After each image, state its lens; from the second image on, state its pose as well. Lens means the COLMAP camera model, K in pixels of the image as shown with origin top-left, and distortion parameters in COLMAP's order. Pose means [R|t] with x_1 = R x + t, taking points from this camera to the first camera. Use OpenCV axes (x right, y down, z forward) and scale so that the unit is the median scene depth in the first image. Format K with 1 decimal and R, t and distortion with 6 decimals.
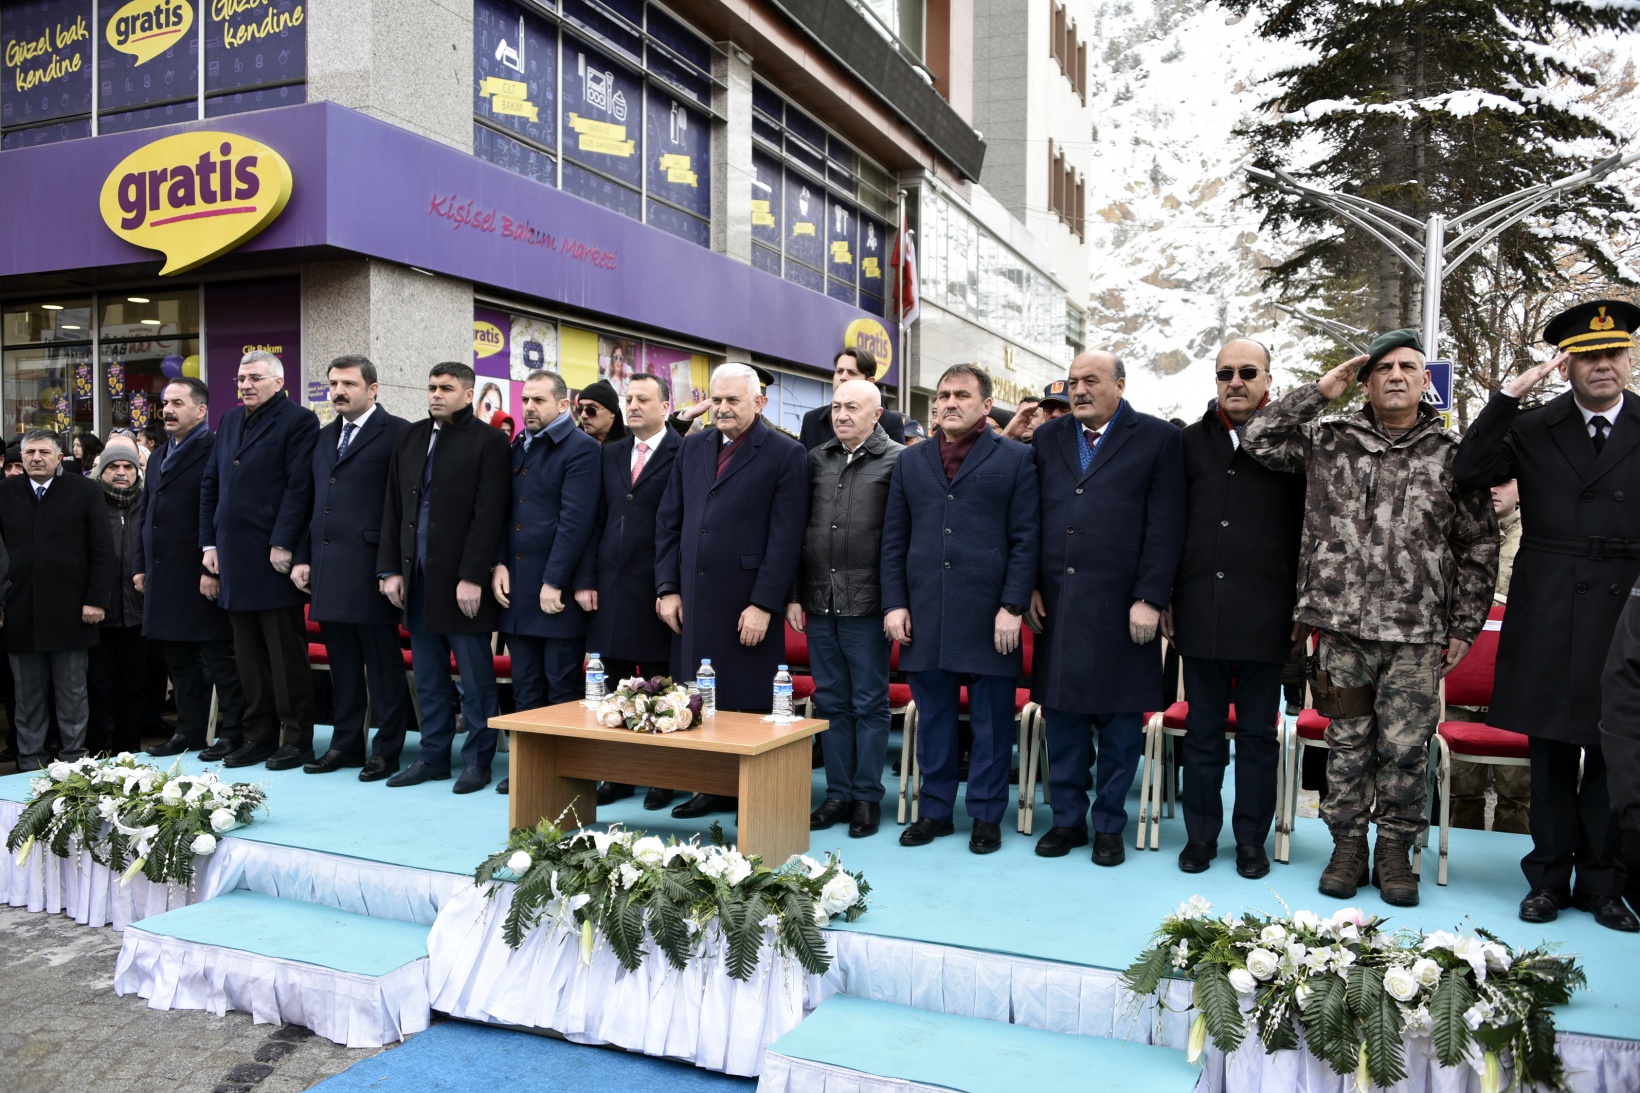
lens RADIAL K [[1287.2, 0, 820.0], [0, 1287.2, 546.5], [0, 0, 1]] dist [-0.033463, -0.014515]
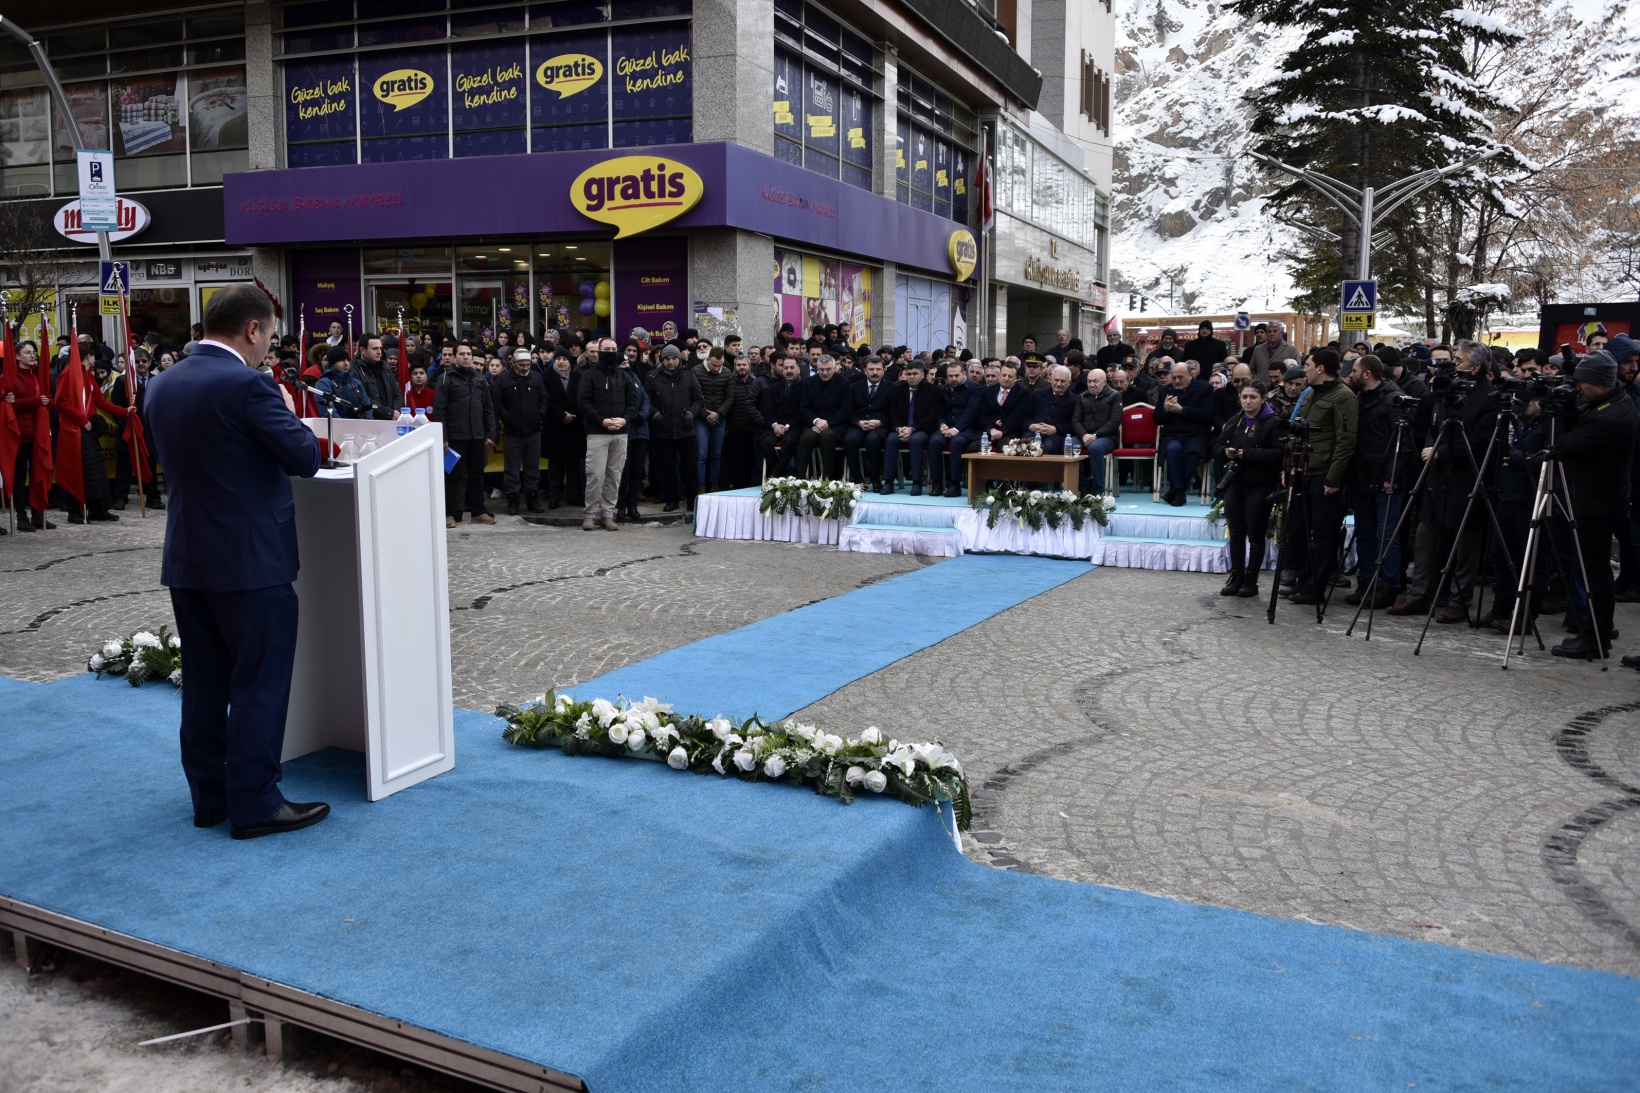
lens RADIAL K [[1382.0, 0, 810.5], [0, 1382.0, 501.3], [0, 0, 1]] dist [-0.034127, -0.014926]
pose [[0.999912, -0.006068, 0.011816, -0.180309], [0.005321, 0.998047, 0.062243, 0.014777], [-0.012170, -0.062175, 0.997991, -0.556127]]
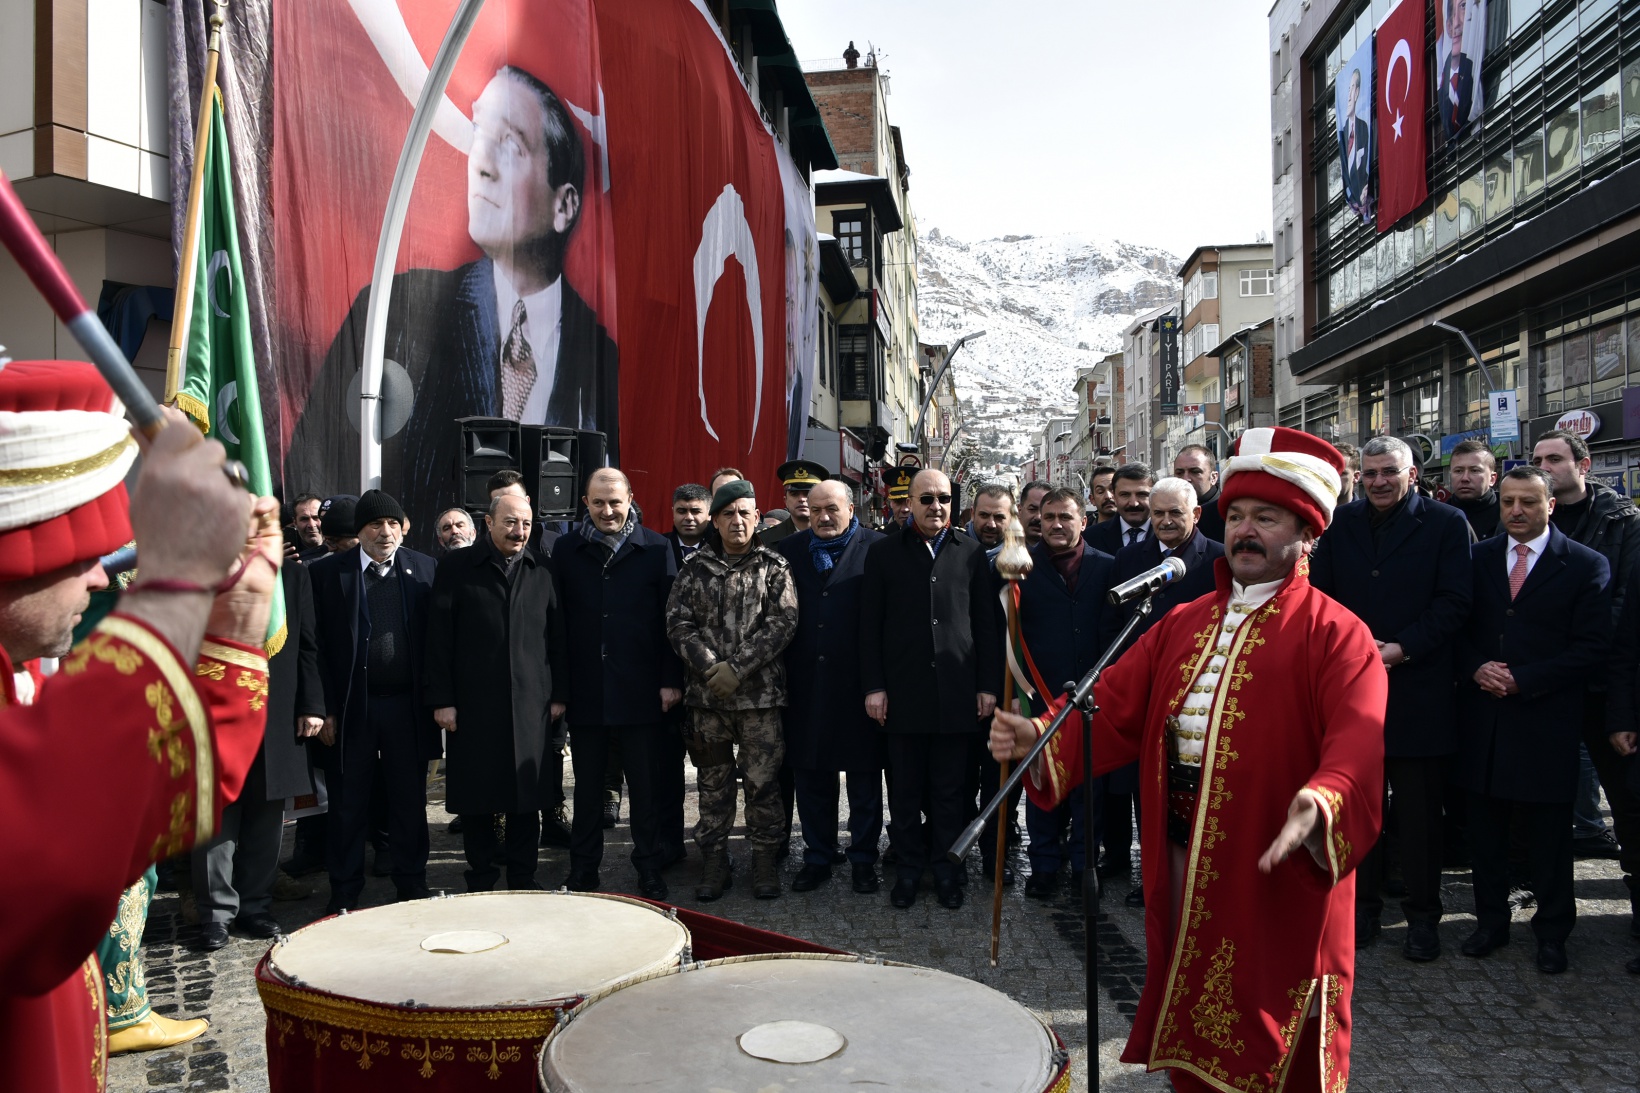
lens RADIAL K [[1292.1, 0, 820.0], [0, 1292.1, 546.5], [0, 0, 1]] dist [-0.020195, -0.032695]
pose [[0.276167, -0.006726, -0.961086, 0.622441], [-0.028570, 0.999476, -0.015205, 0.044994], [0.960685, 0.031658, 0.275830, -0.706328]]
